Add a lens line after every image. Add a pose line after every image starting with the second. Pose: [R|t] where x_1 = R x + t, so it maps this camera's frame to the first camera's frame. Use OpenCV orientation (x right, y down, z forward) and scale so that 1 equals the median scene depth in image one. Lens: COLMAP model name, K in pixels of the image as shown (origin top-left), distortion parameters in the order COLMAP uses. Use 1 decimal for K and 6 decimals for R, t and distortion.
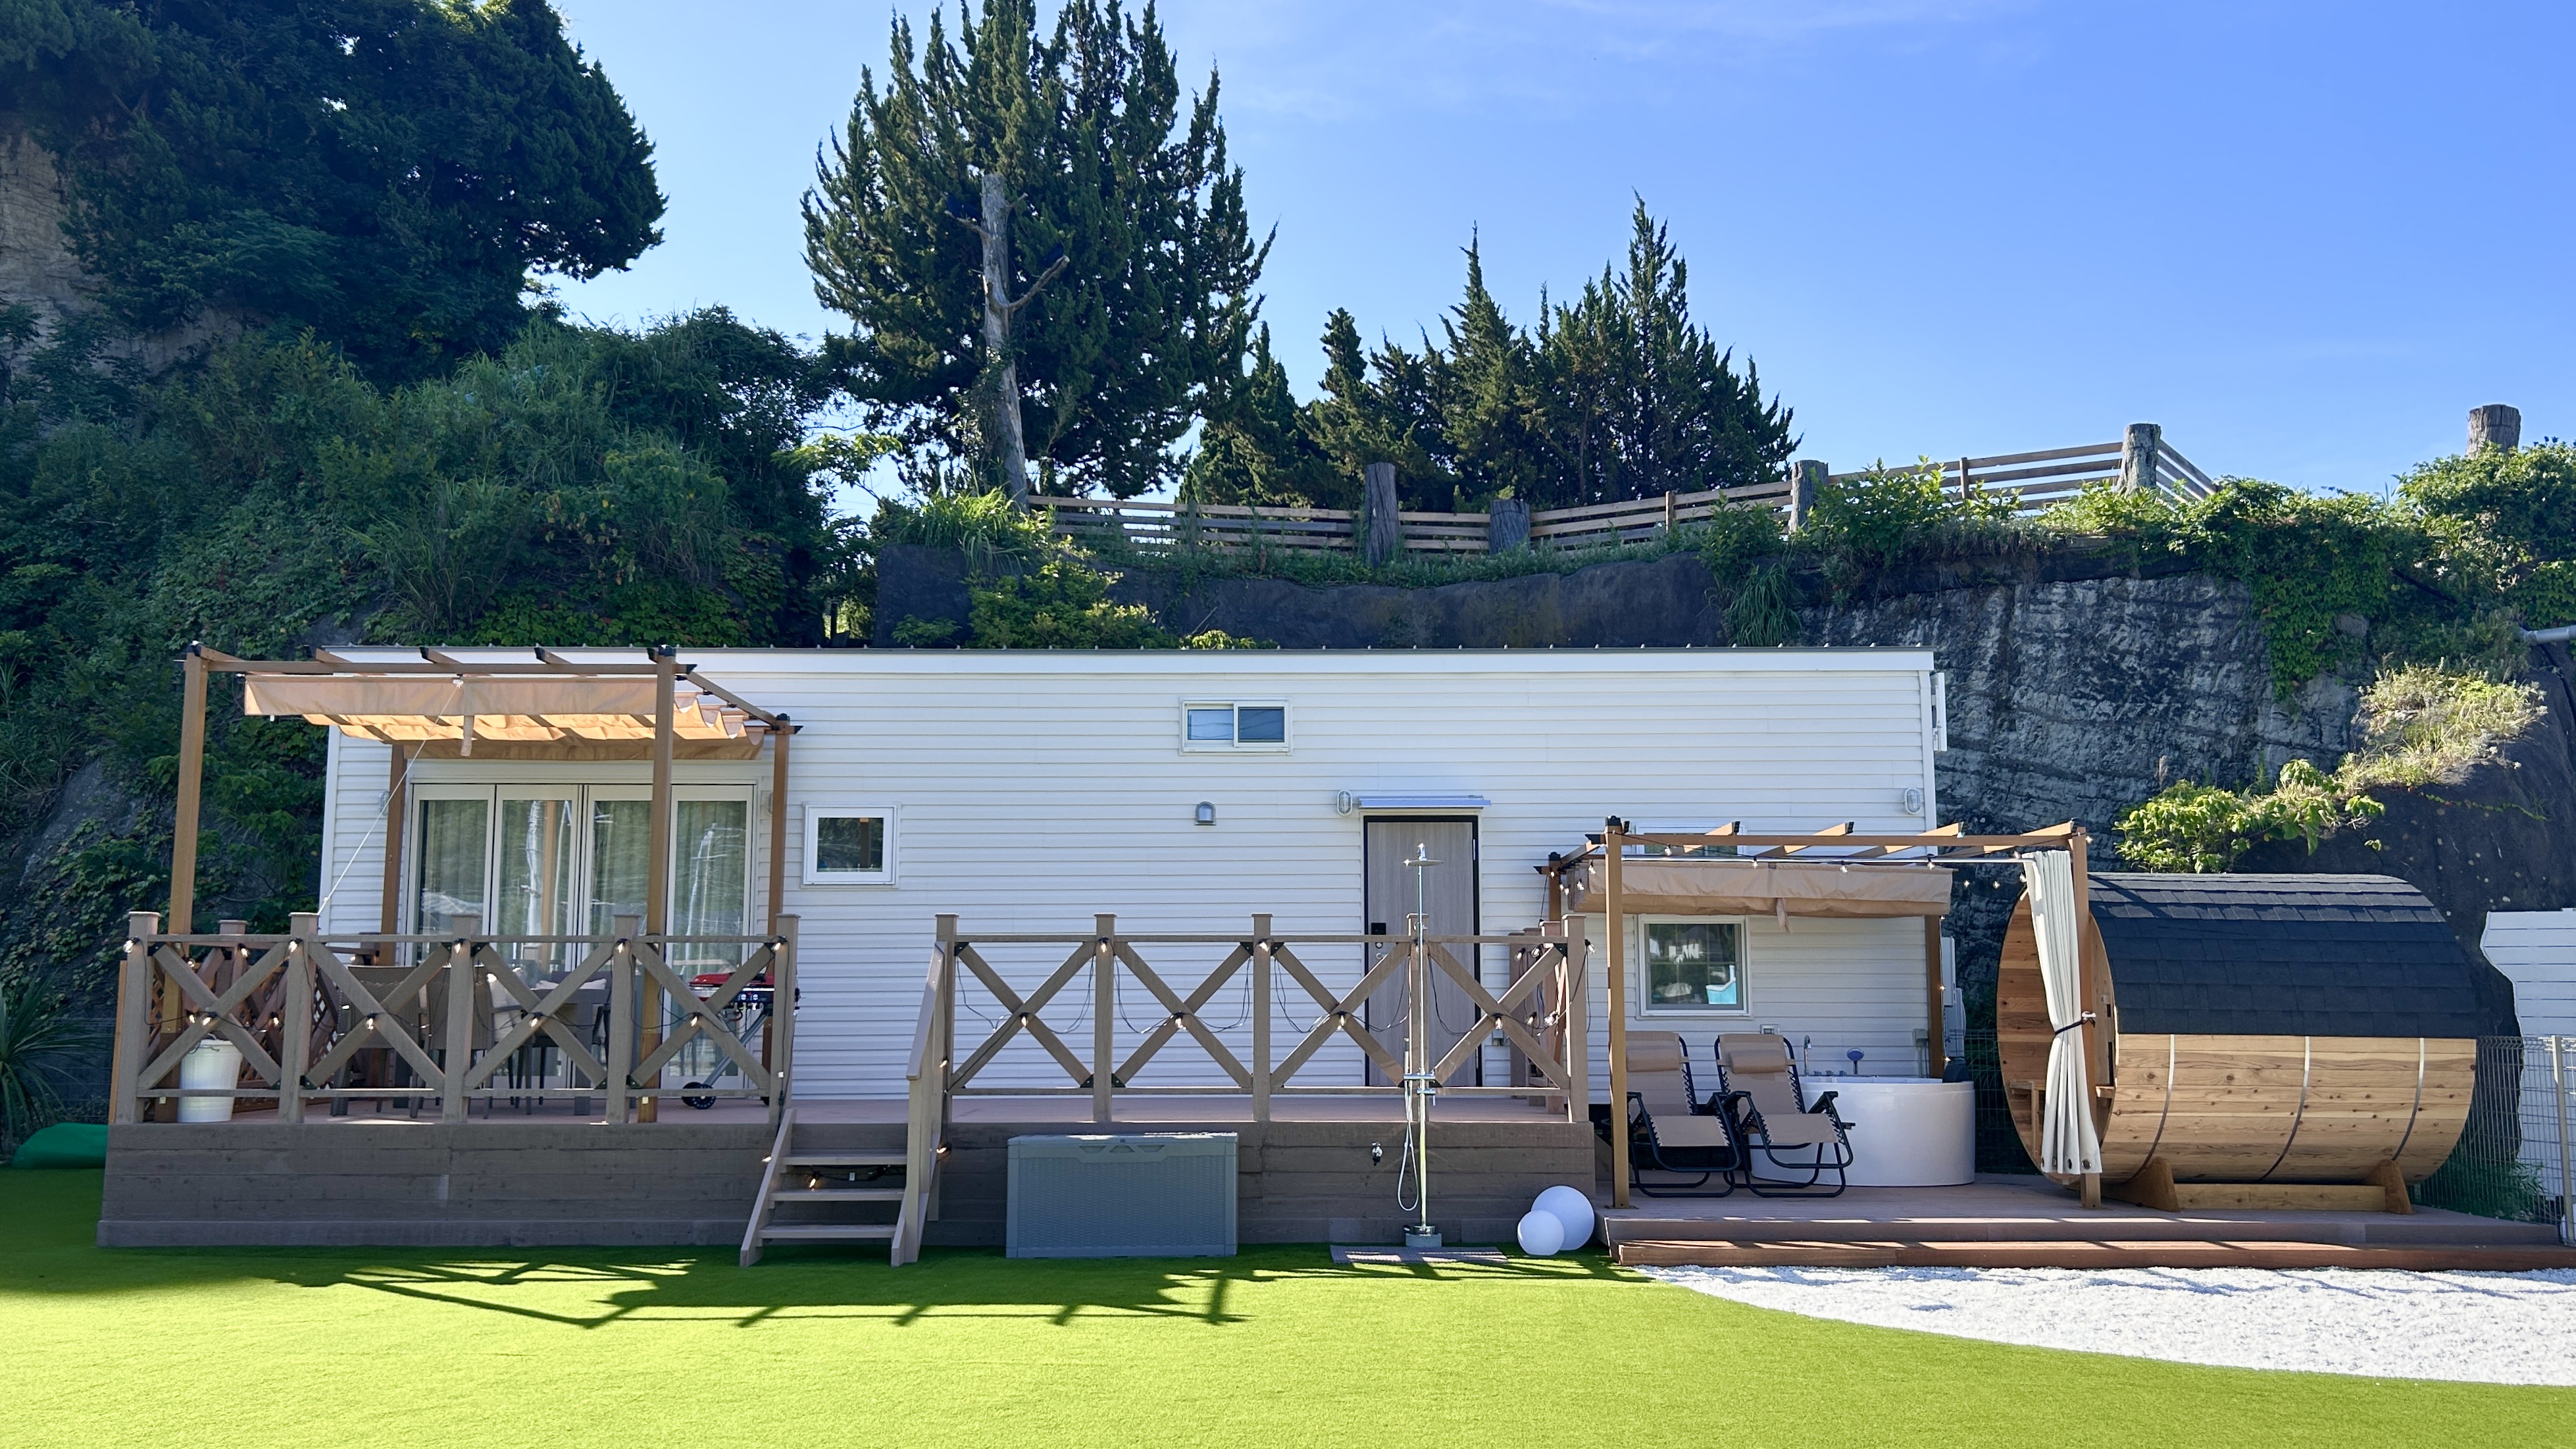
lens RADIAL K [[1965.0, 0, 1279.3], [0, 1965.0, 810.7], [0, 0, 1]] dist [0.031191, -0.038384]
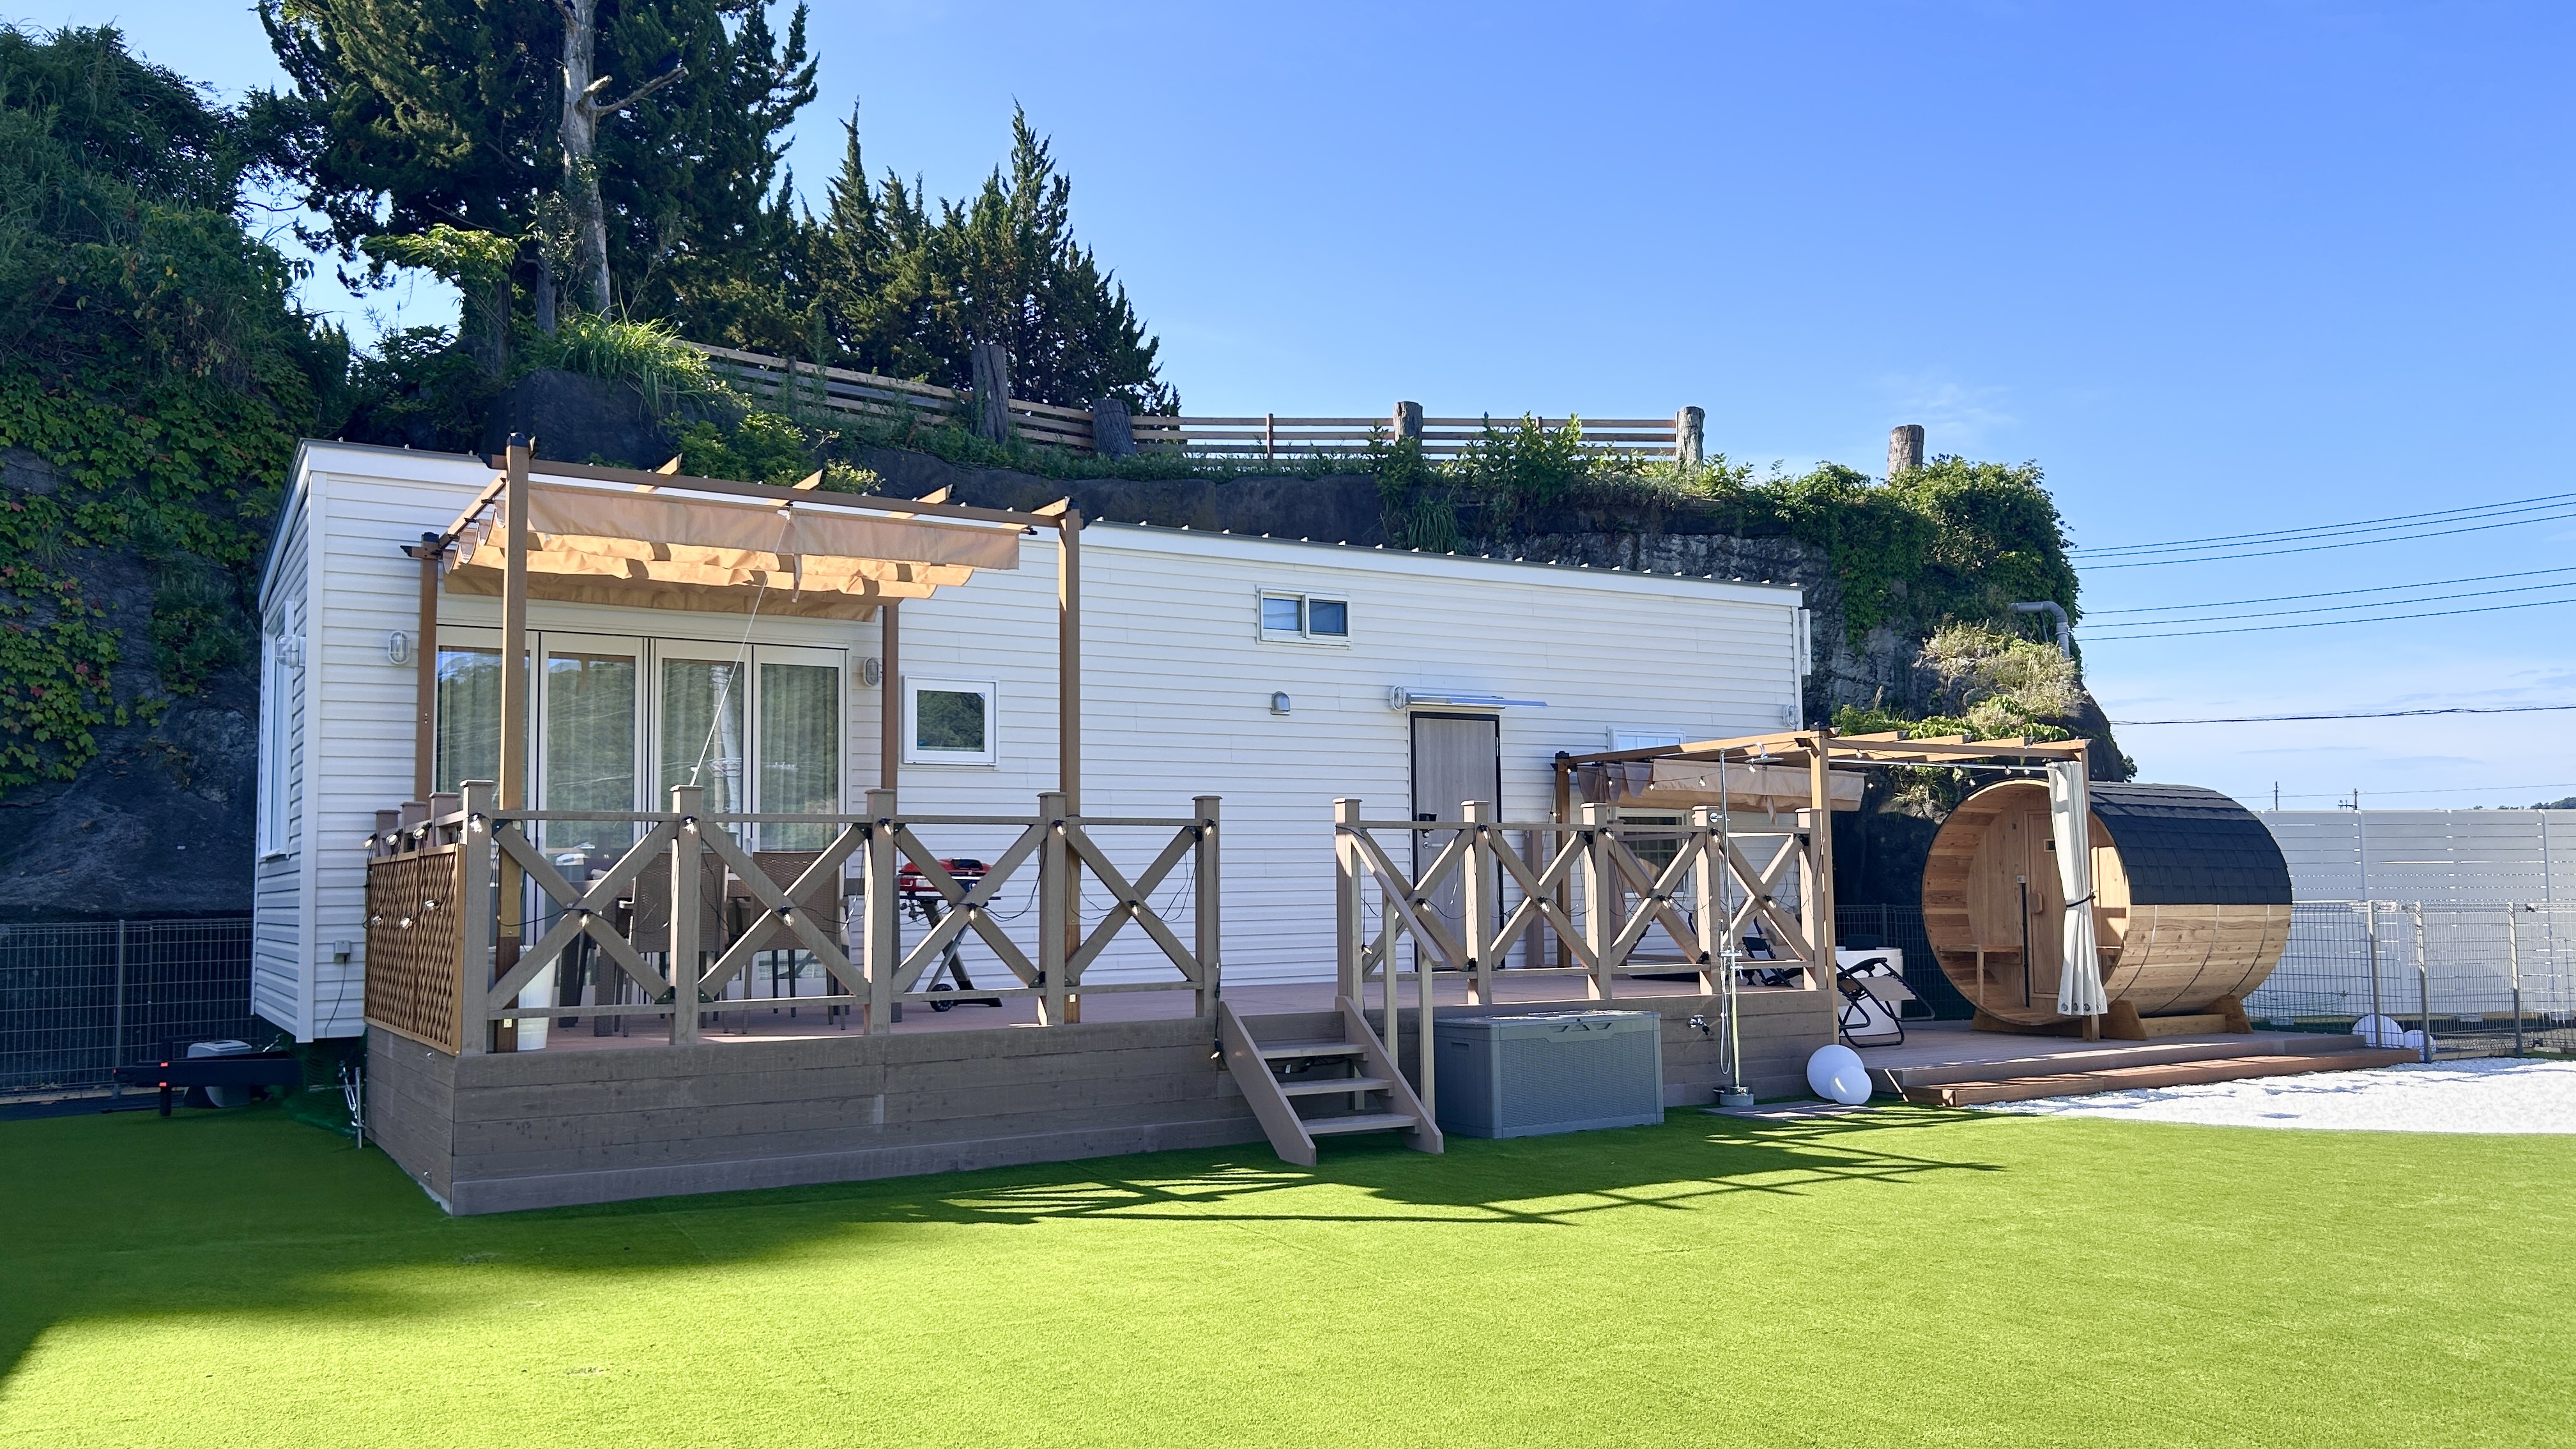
lens RADIAL K [[1965.0, 0, 1292.2], [0, 1965.0, 729.6], [0, 0, 1]] dist [0.031191, -0.038384]
pose [[0.853333, 0.033029, 0.520320, -0.551375], [-0.037775, 0.999285, -0.001482, 0.016376], [-0.519997, -0.018391, 0.853970, 0.140900]]
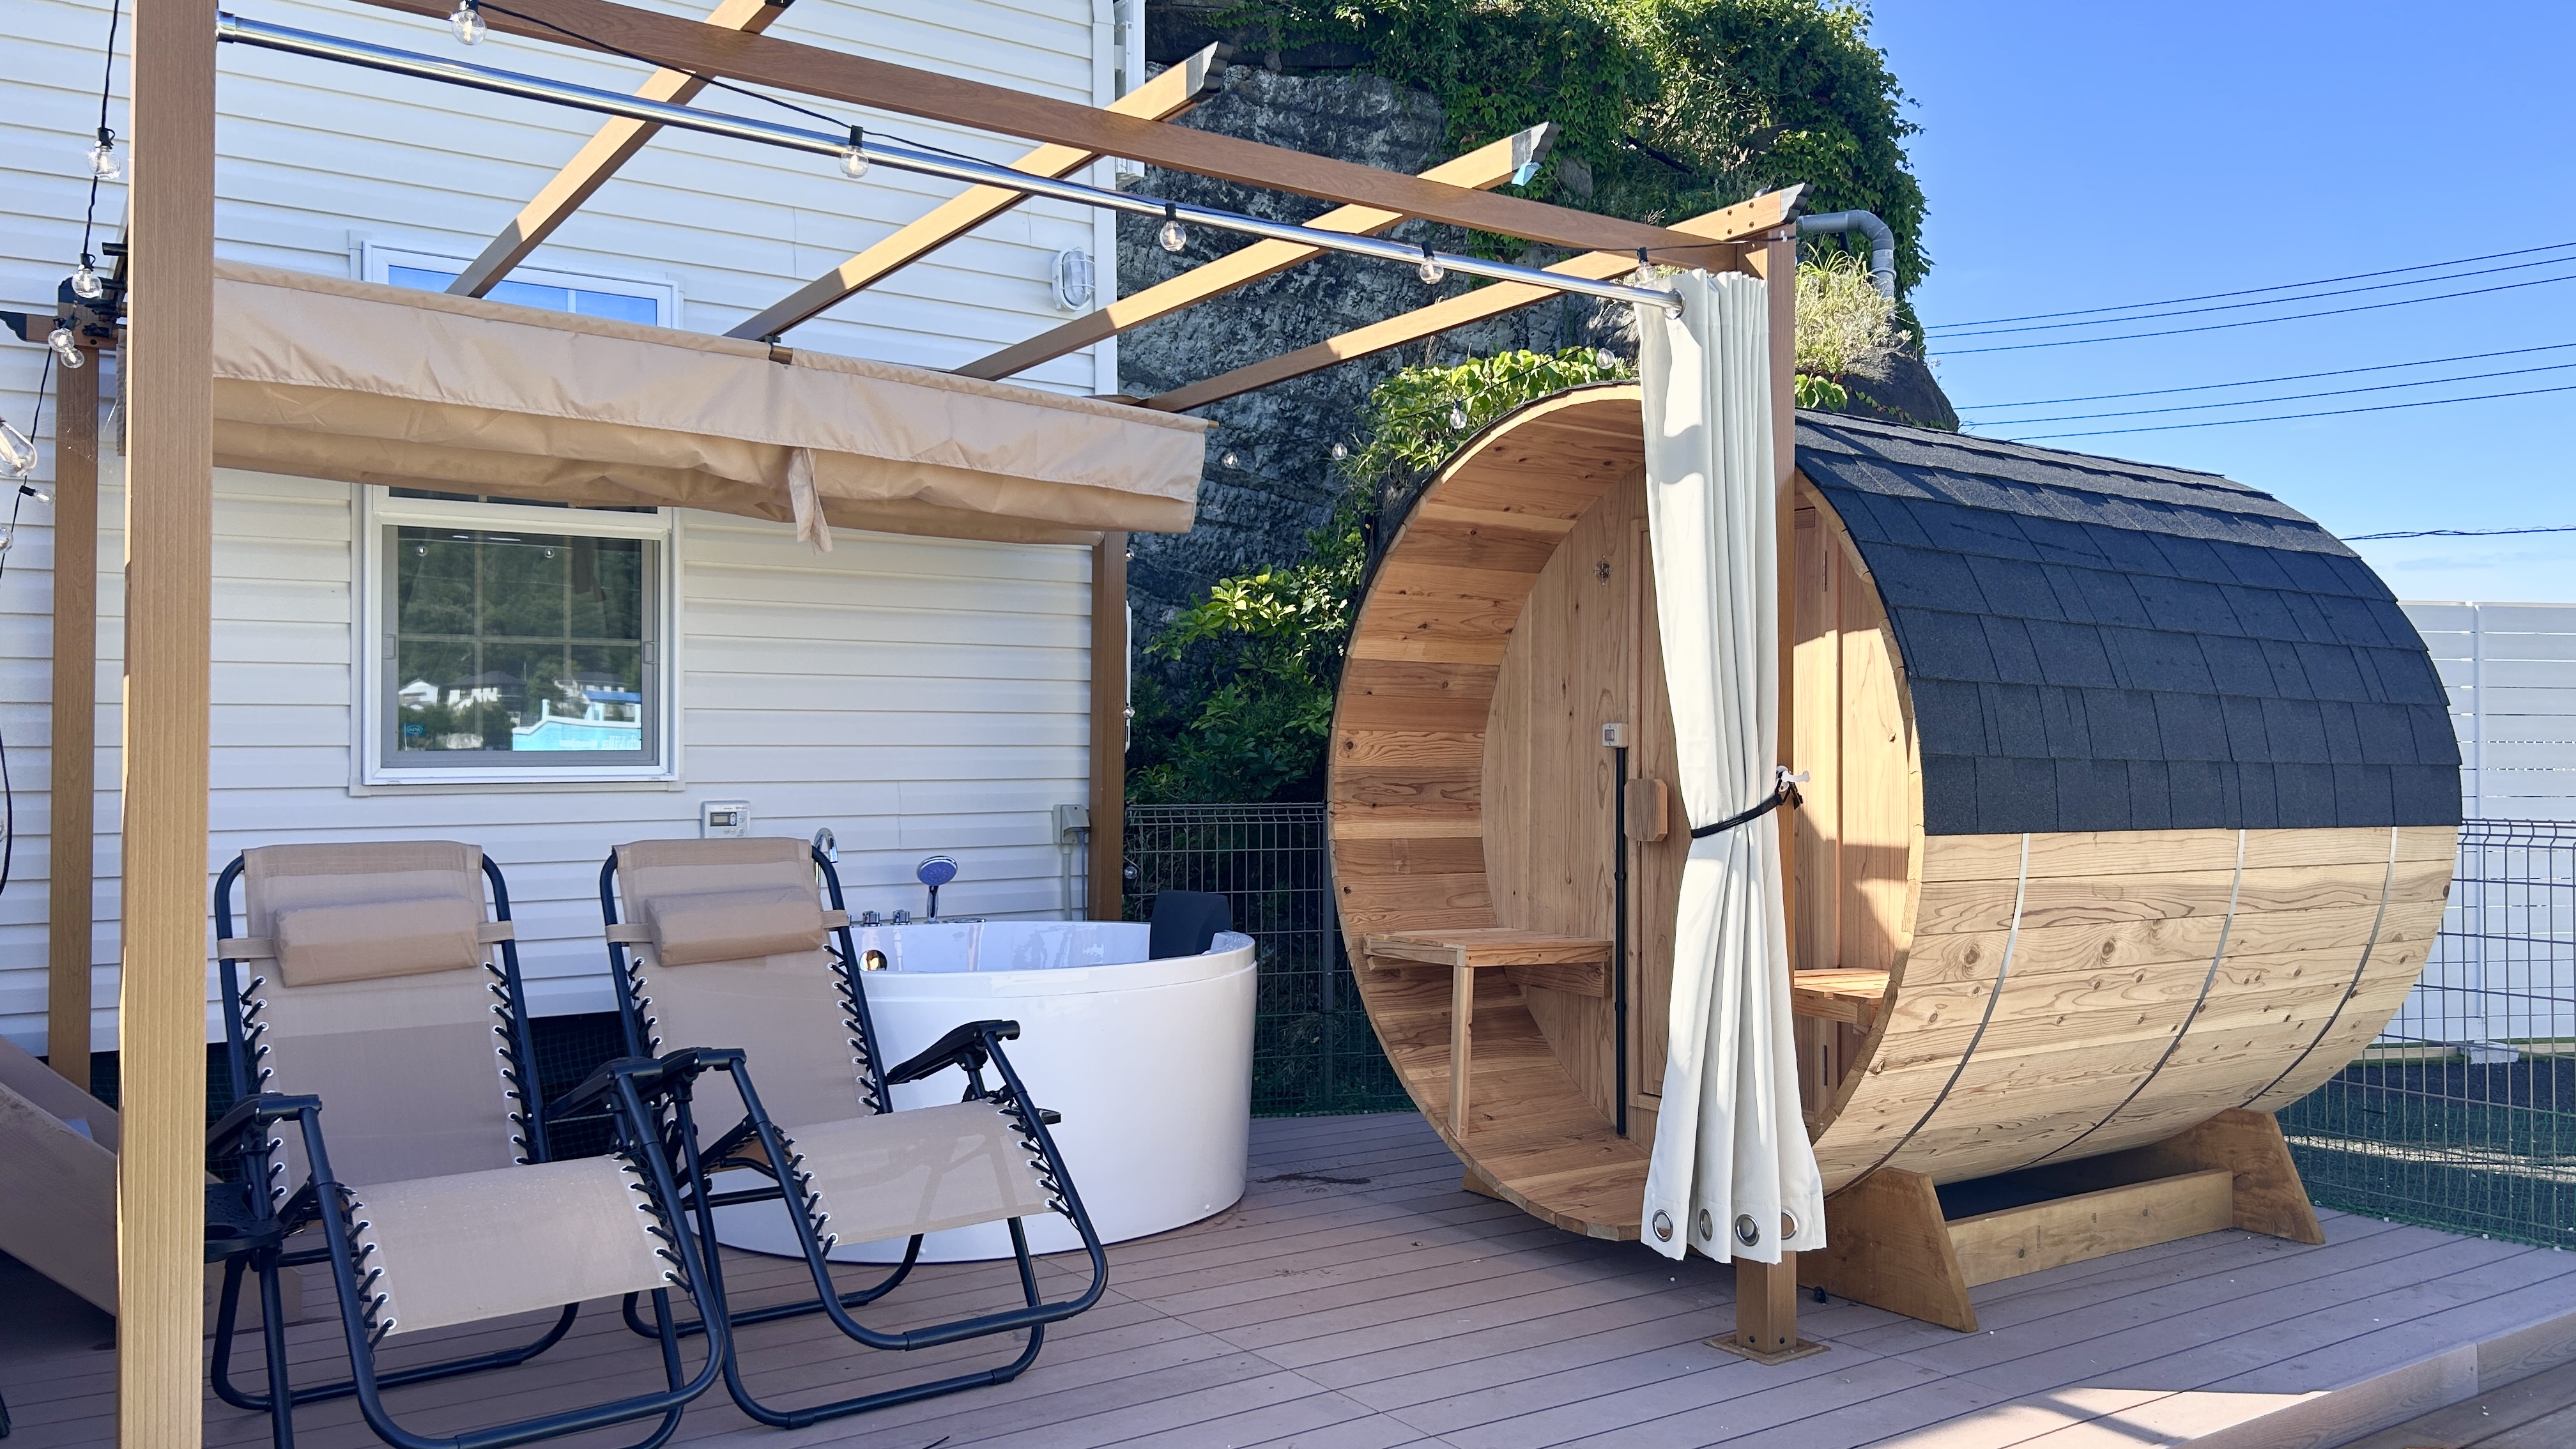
lens RADIAL K [[1965.0, 0, 1306.0], [0, 1965.0, 714.9], [0, 0, 1]] dist [0.031191, -0.038384]
pose [[0.824563, 0.010289, 0.565677, 0.120869], [-0.053409, 0.996785, 0.059723, 0.060939], [-0.563244, -0.079457, 0.822462, 0.606849]]
